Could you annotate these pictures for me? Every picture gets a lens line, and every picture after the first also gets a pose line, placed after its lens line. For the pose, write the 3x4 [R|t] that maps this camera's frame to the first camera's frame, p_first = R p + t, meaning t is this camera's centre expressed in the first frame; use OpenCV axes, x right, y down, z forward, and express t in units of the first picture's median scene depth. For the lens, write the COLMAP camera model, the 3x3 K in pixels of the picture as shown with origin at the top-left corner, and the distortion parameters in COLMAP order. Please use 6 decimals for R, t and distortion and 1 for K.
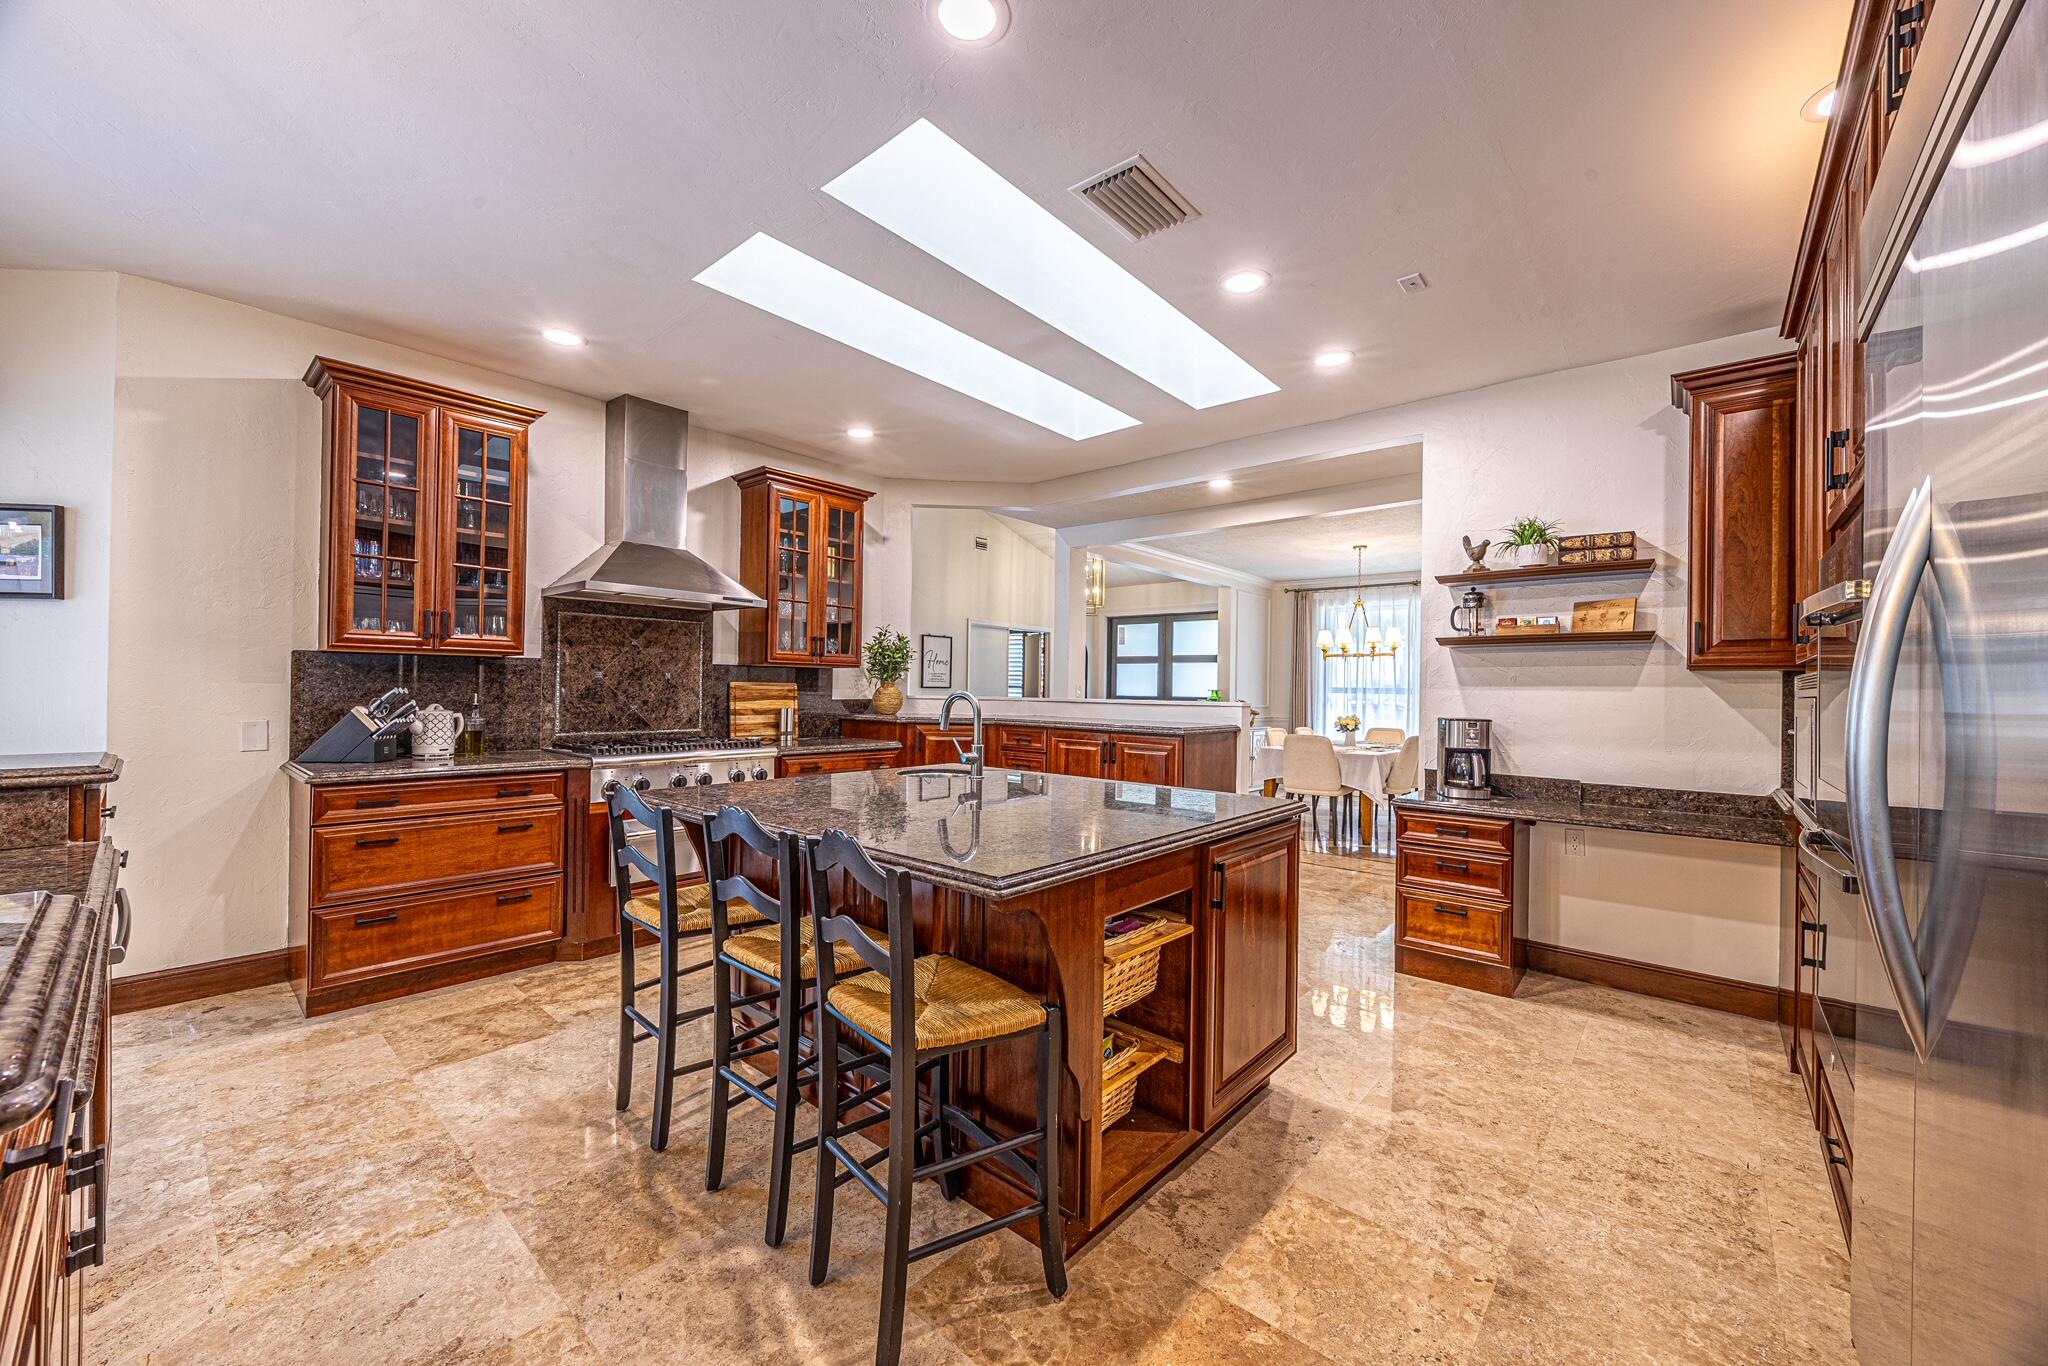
lens RADIAL K [[779.8, 0, 1022.1], [0, 779.8, 683.0], [0, 0, 1]] dist [0.000556, 0.000334]
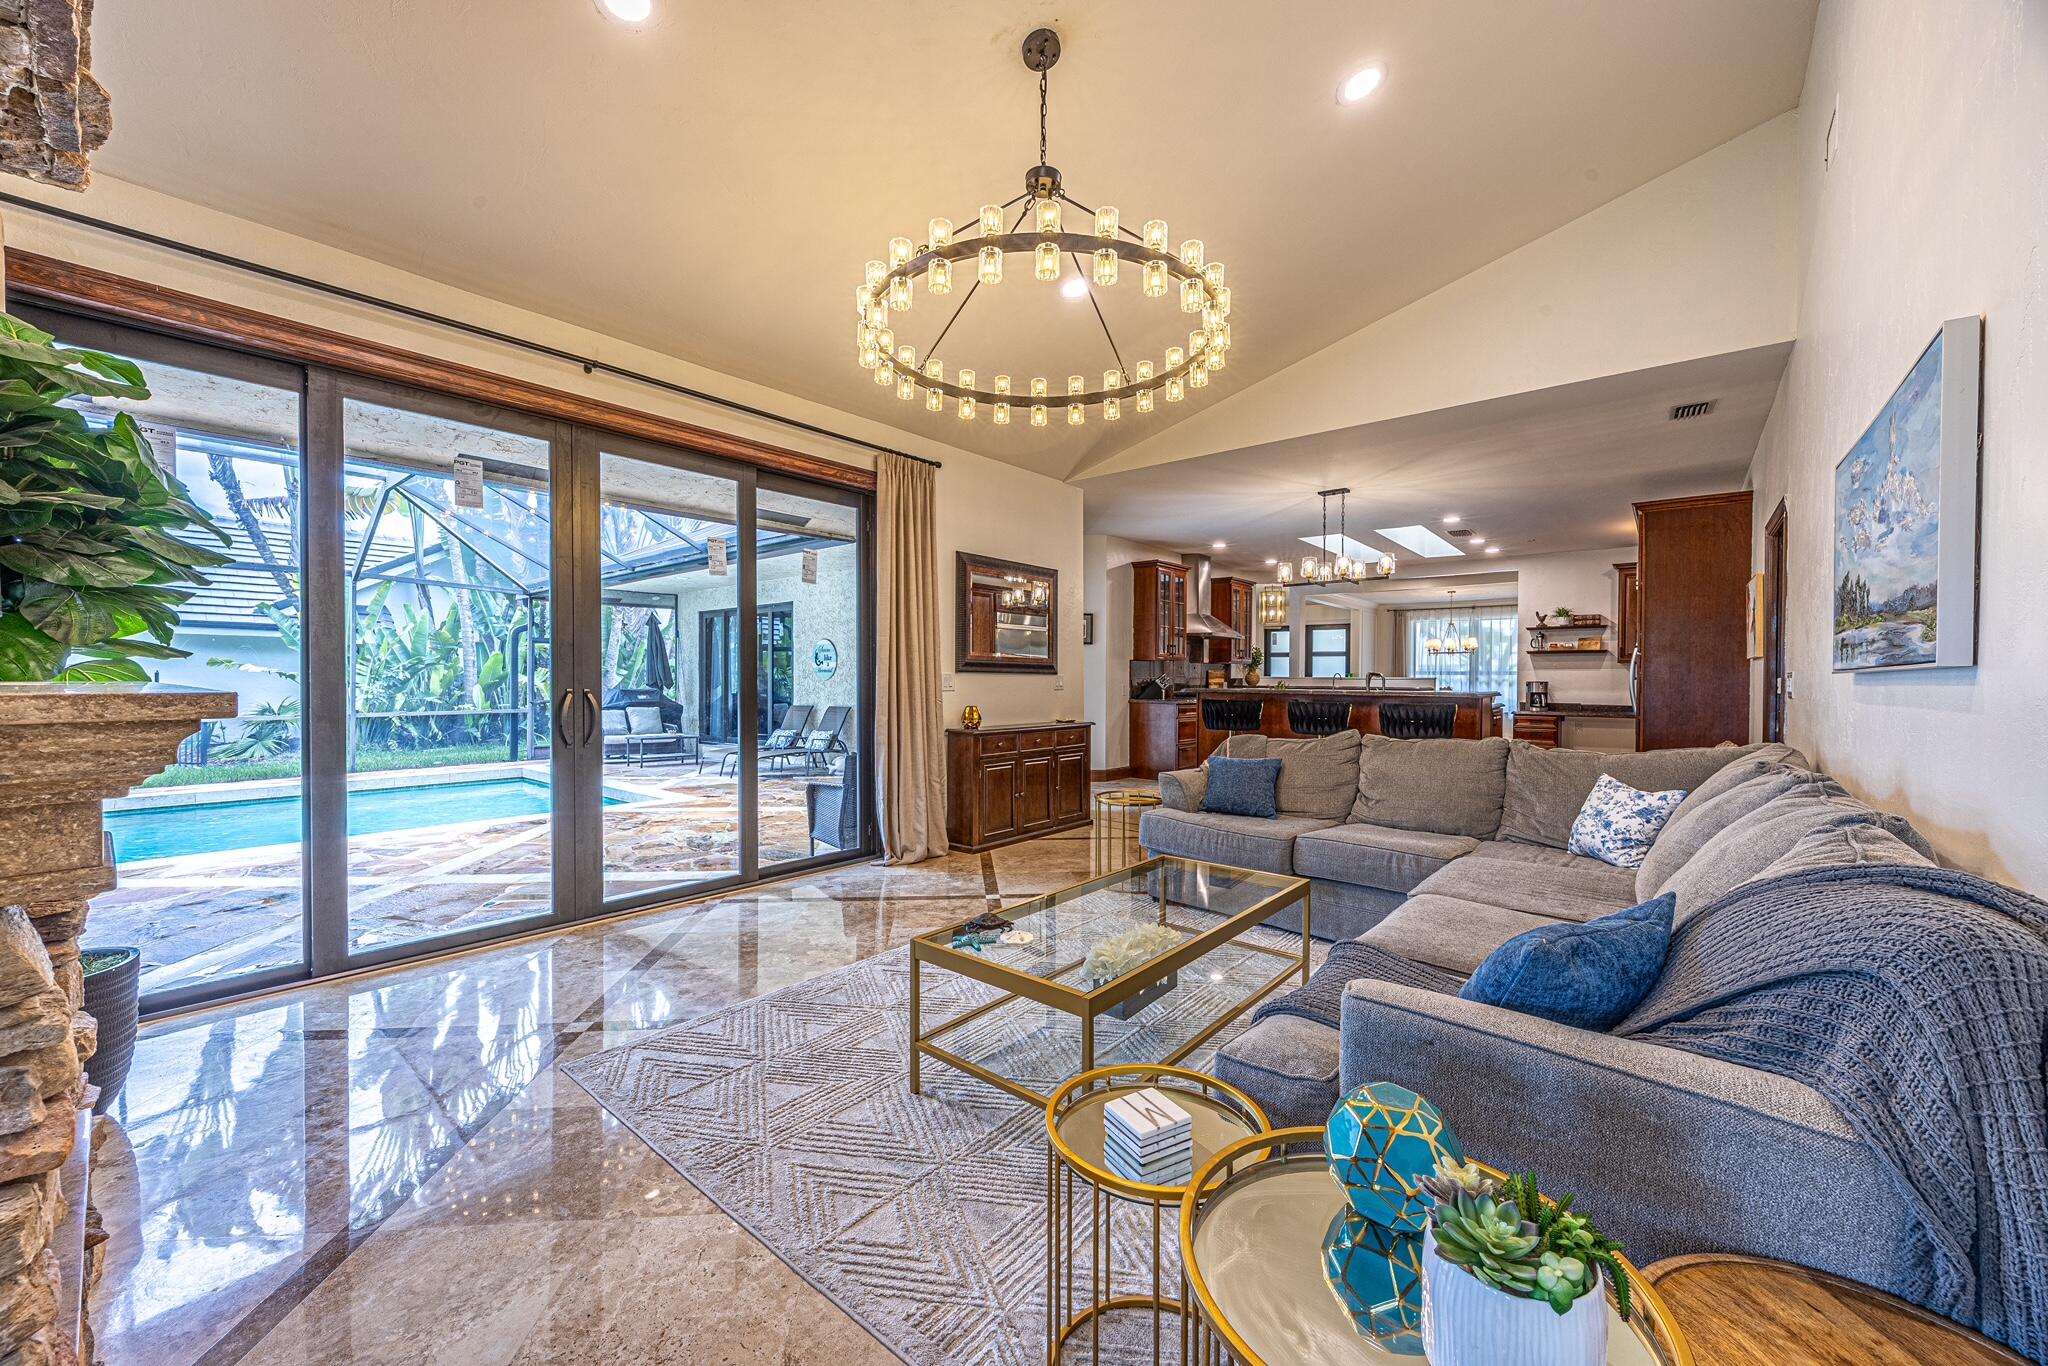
lens RADIAL K [[779.8, 0, 1020.1], [0, 779.8, 681.4], [0, 0, 1]] dist [0.000556, 0.000334]
pose [[0.999806, -0.008656, 0.017669, -1.209148], [0.008426, 0.999880, 0.013038, -0.004320], [-0.017780, -0.012886, 0.999759, -1.582566]]
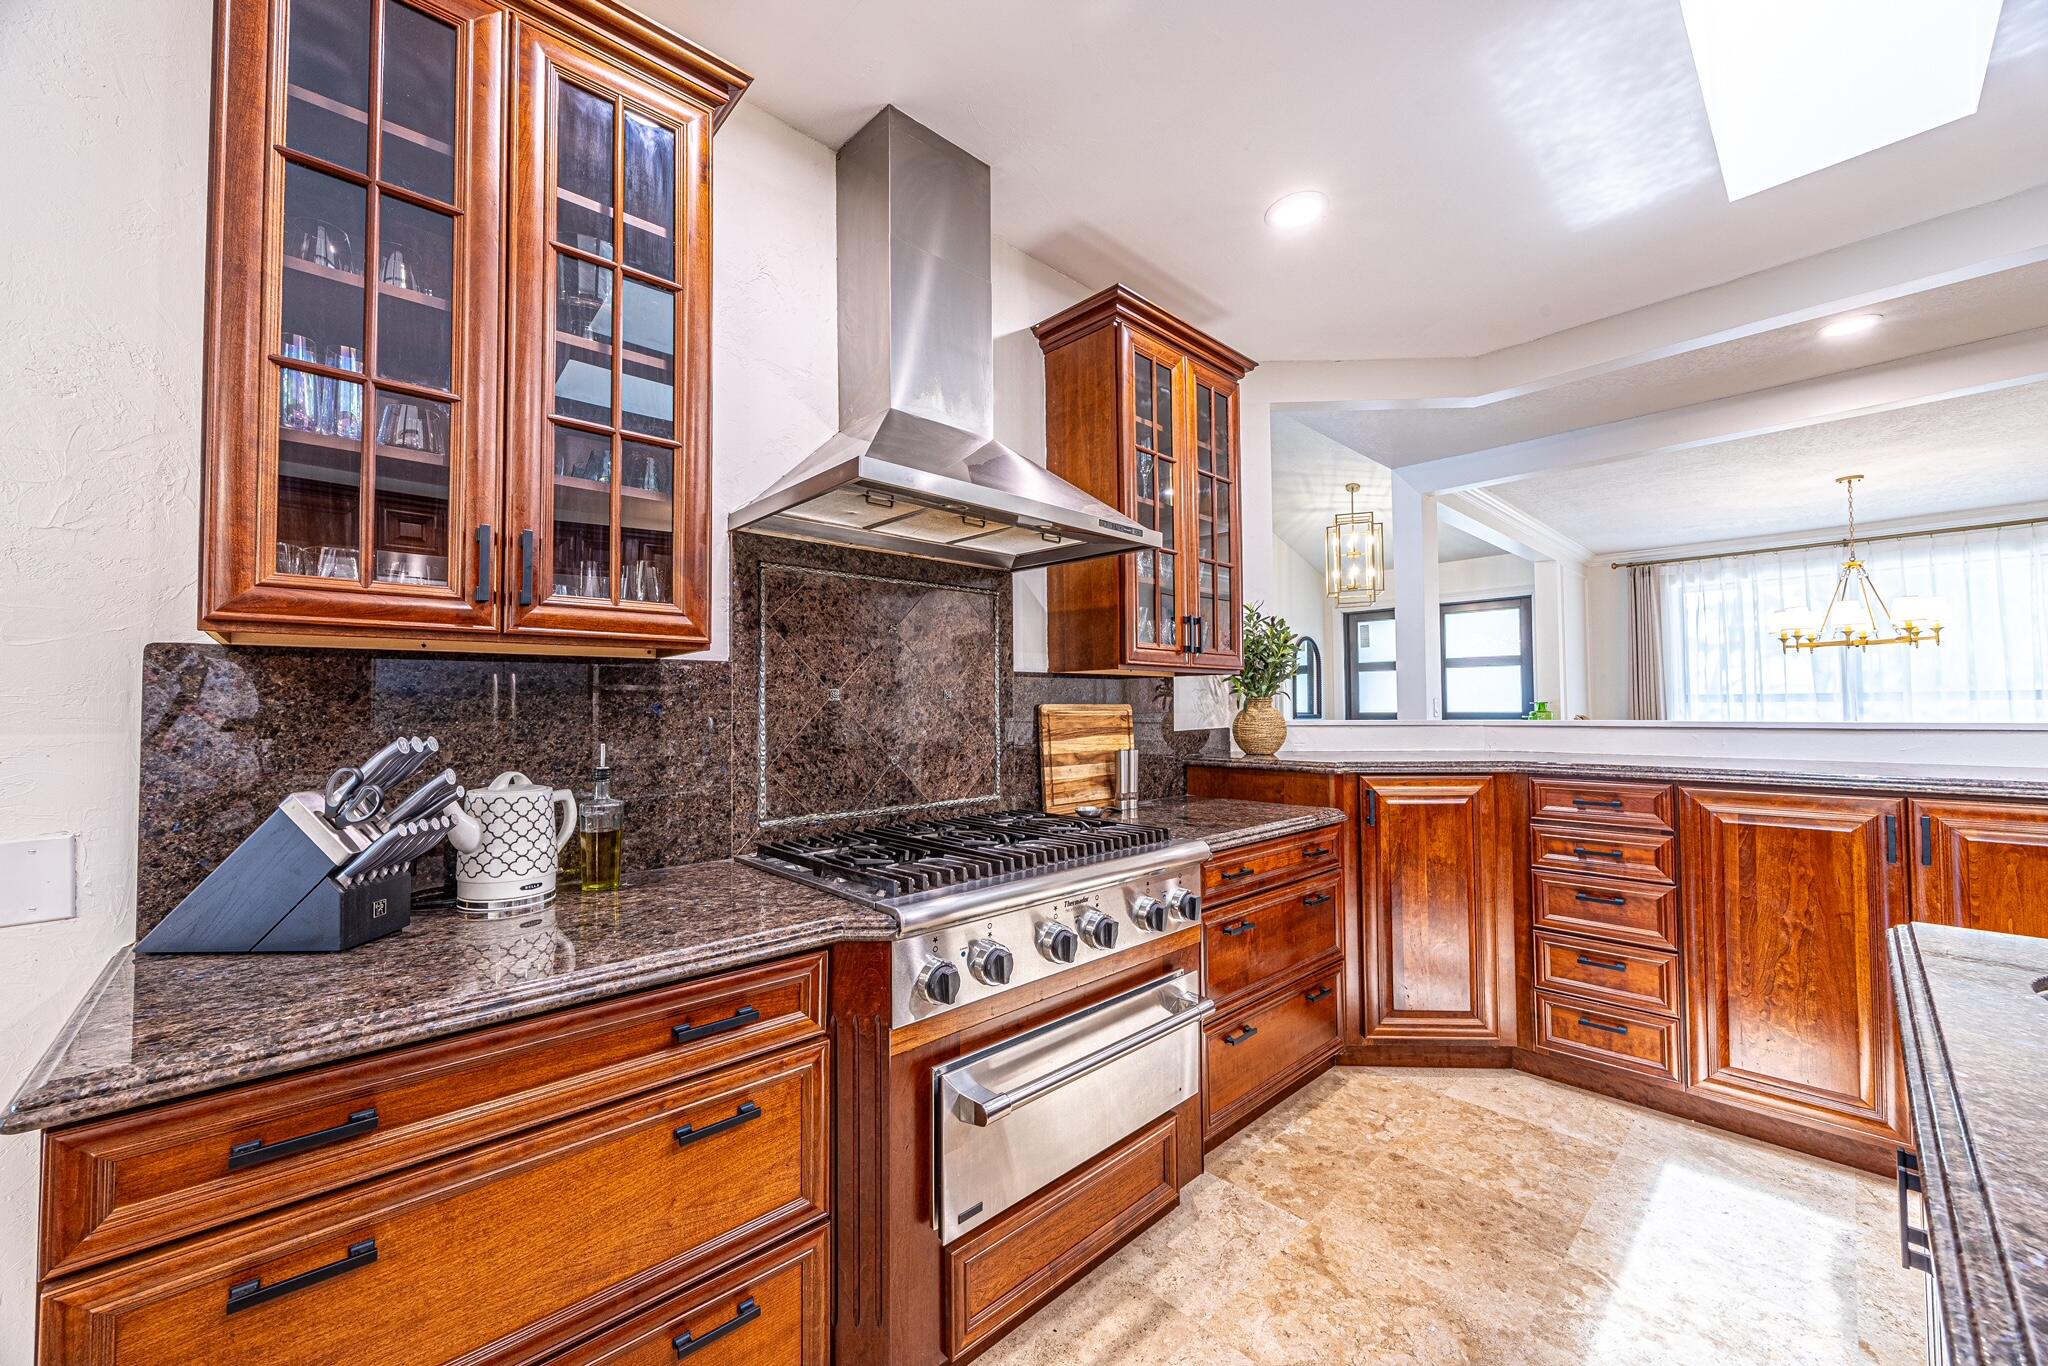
lens RADIAL K [[779.8, 0, 1025.2], [0, 779.8, 683.8], [0, 0, 1]] dist [0.000556, 0.000334]
pose [[0.995123, -0.025361, -0.095321, -0.416134], [0.023059, 0.999417, -0.025171, -0.002823], [0.095904, 0.022850, 0.995128, 0.579401]]
